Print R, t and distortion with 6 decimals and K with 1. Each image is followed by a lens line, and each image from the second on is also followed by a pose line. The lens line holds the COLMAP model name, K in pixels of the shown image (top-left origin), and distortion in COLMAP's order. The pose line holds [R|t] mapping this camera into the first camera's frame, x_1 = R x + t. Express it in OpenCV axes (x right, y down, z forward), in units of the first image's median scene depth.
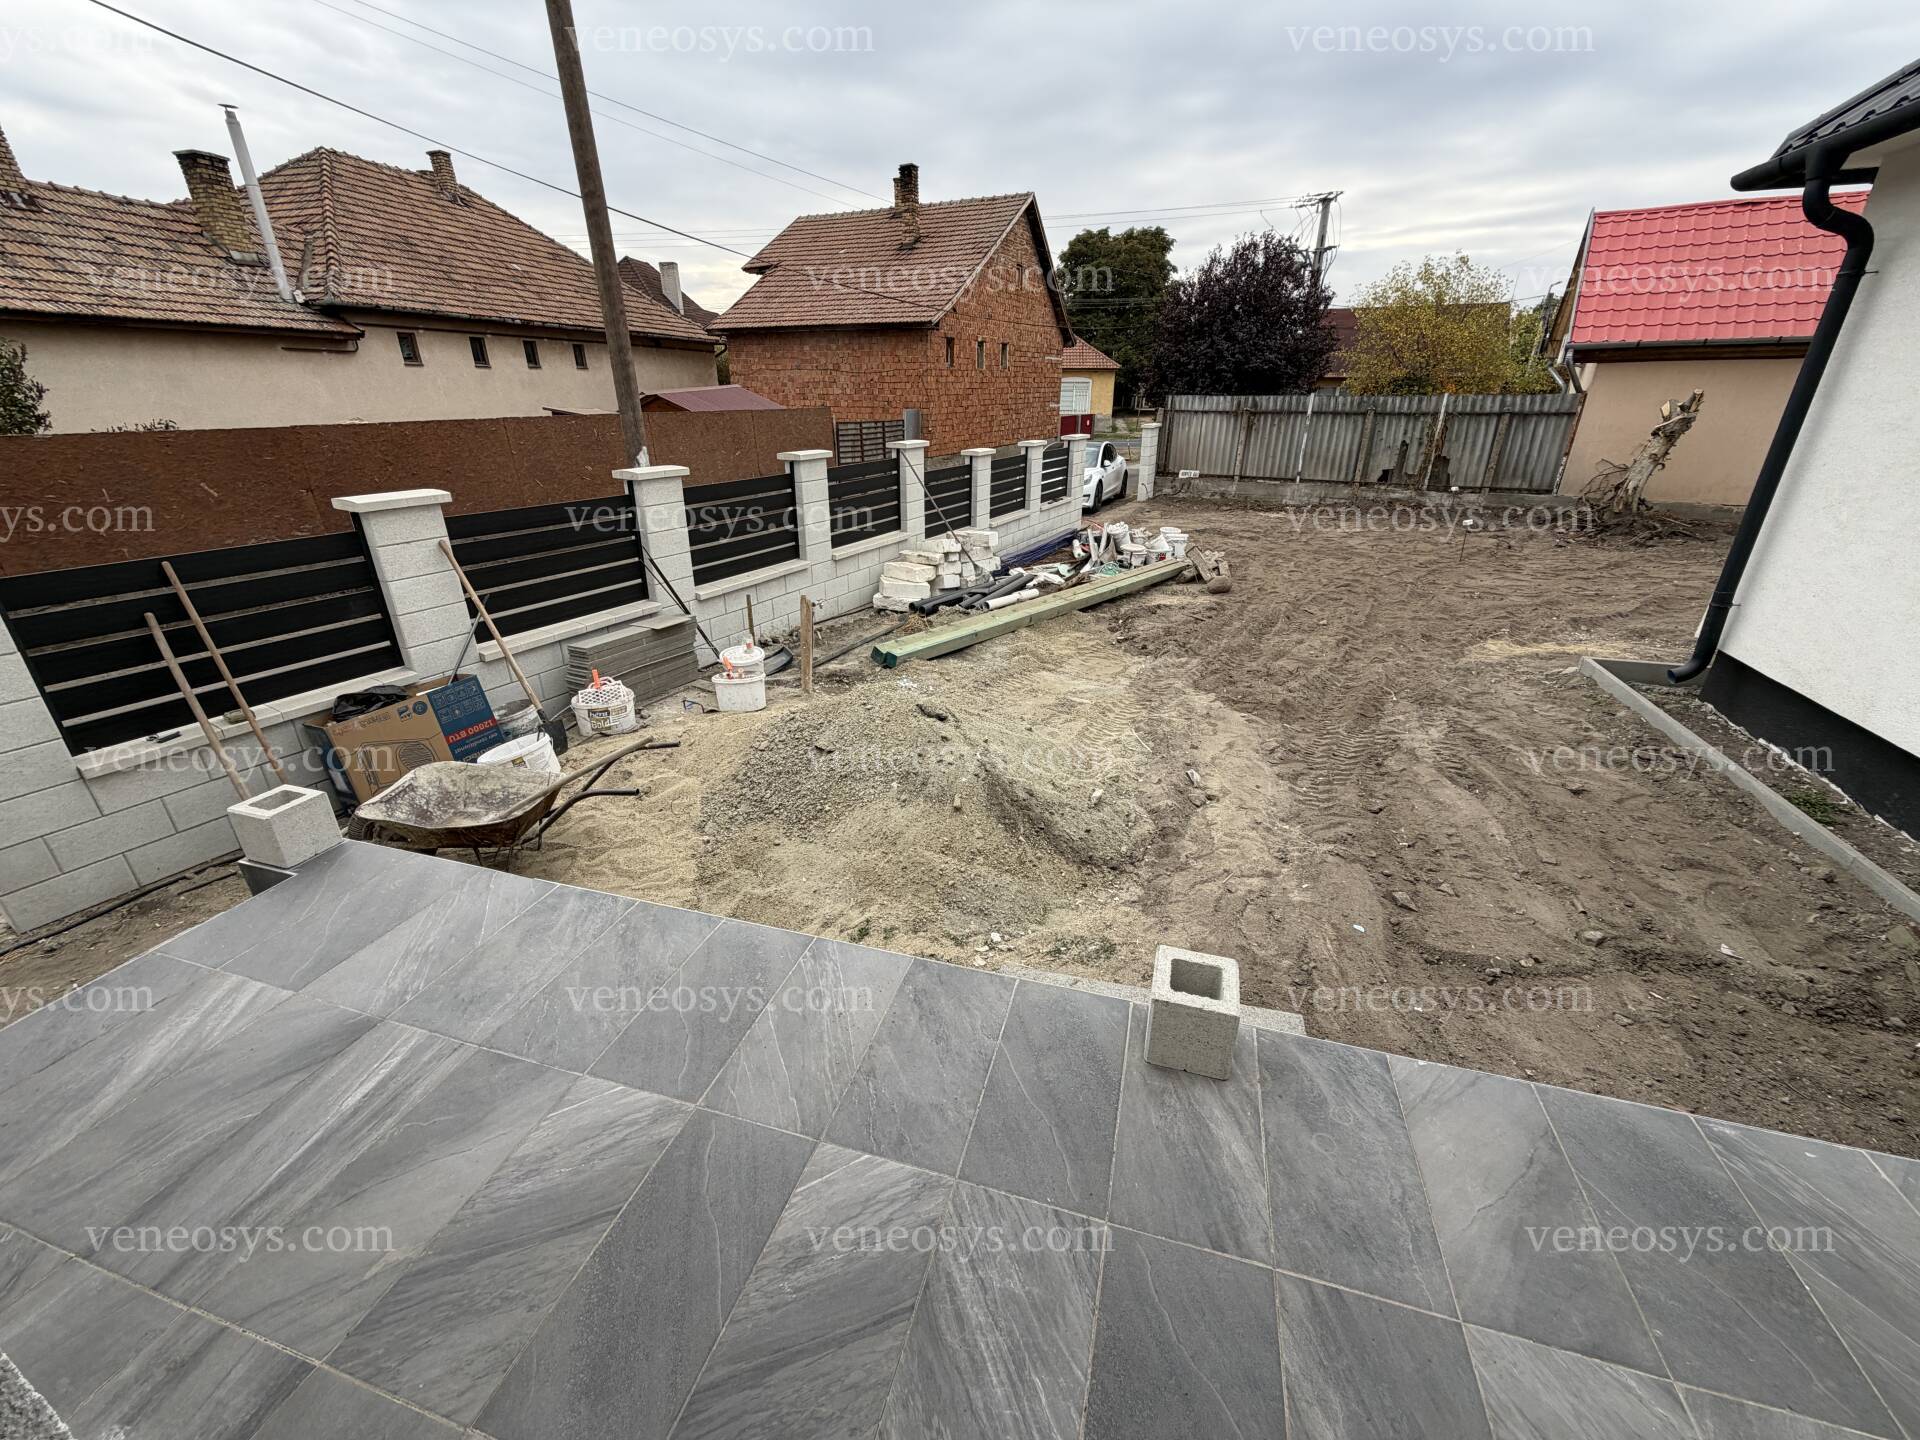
lens RADIAL K [[770.2, 0, 961.9], [0, 770.2, 727.9], [0, 0, 1]] dist [-0.002025, -0.000149]
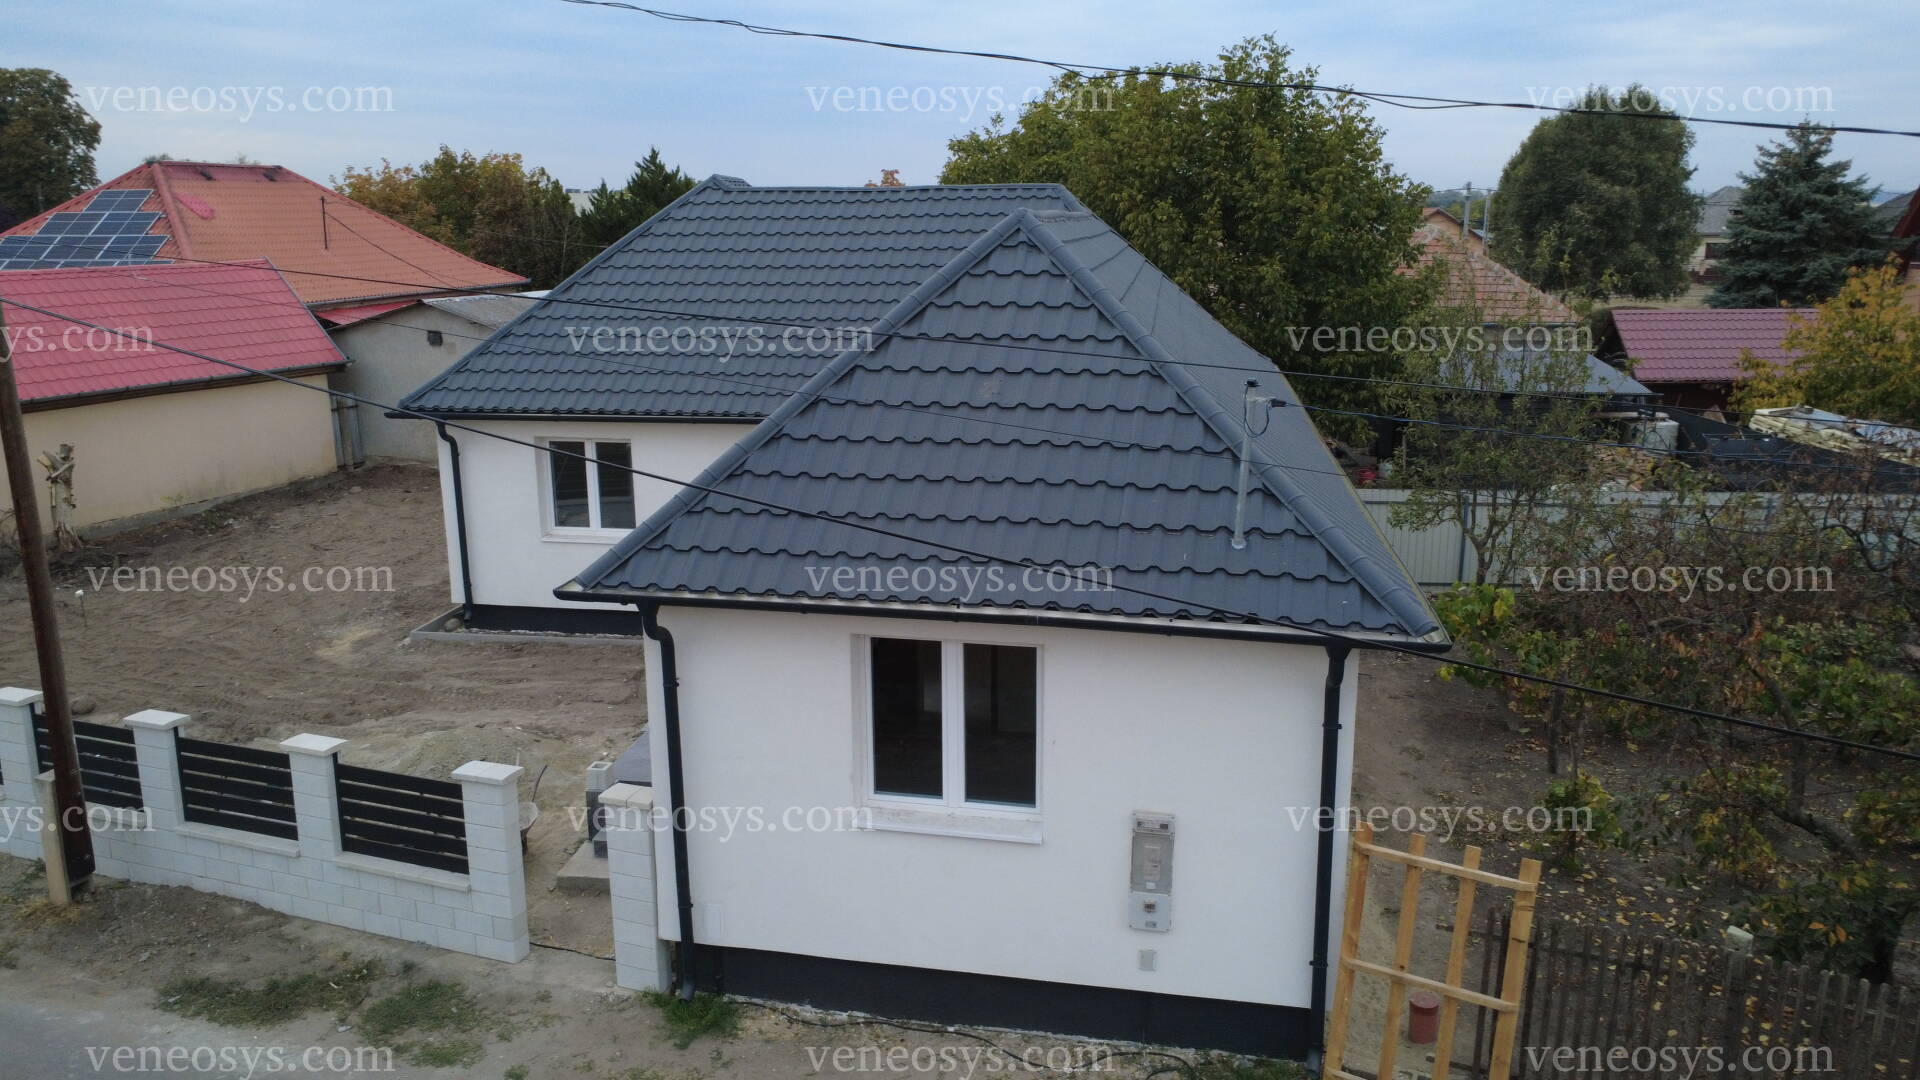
lens RADIAL K [[1378.3, 0, 961.6], [0, 1378.3, 543.9], [0, 0, 1]] dist [0.000002, 0.005242]
pose [[-0.129856, -0.221710, 0.966427, -1.045571], [0.406110, 0.877284, 0.255827, -0.246610], [-0.904551, 0.425696, -0.023882, -0.078984]]
